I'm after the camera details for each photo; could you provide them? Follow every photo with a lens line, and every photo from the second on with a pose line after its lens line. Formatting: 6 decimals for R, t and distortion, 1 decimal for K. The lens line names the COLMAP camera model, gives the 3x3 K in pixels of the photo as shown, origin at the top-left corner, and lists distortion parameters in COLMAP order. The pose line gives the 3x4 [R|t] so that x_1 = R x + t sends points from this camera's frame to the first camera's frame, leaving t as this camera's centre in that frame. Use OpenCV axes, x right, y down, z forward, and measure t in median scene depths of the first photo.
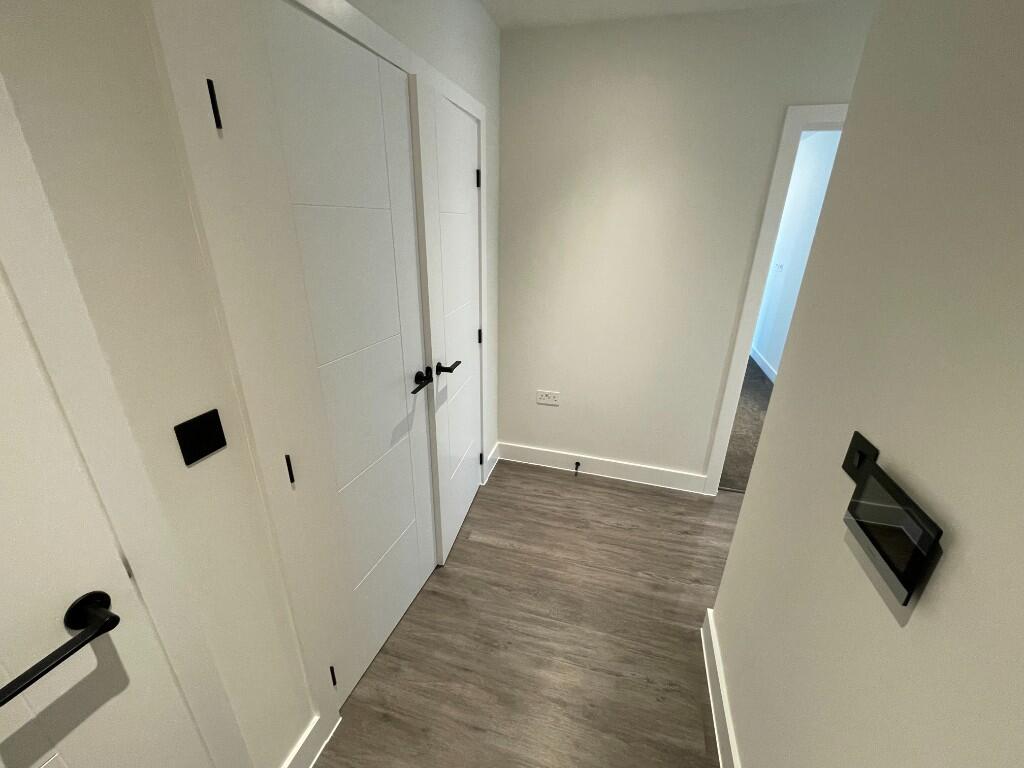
lens RADIAL K [[414.7, 0, 513.2], [0, 414.7, 385.1], [0, 0, 1]] dist [0.000053, 0.000193]
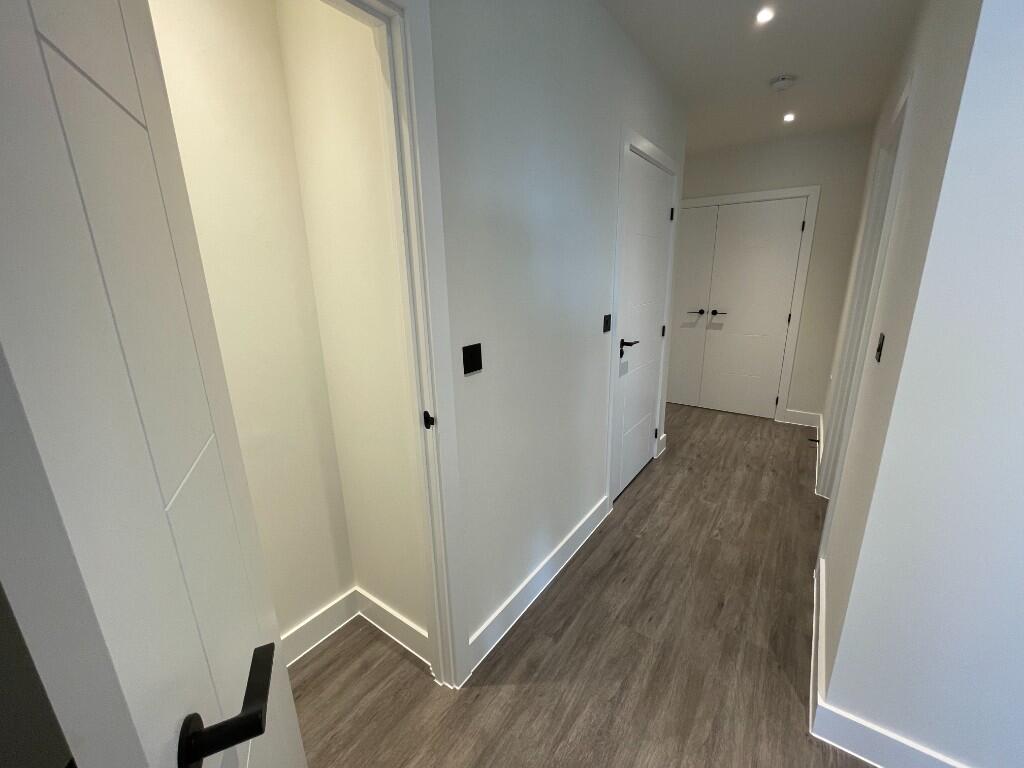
lens RADIAL K [[414.7, 0, 514.4], [0, 414.7, 384.0], [0, 0, 1]] dist [0.000053, 0.000193]
pose [[-0.329816, 0.242267, -0.912430, 1.798724], [-0.327299, 0.877220, 0.351227, -0.106854], [0.885492, 0.414478, -0.210027, 0.477593]]
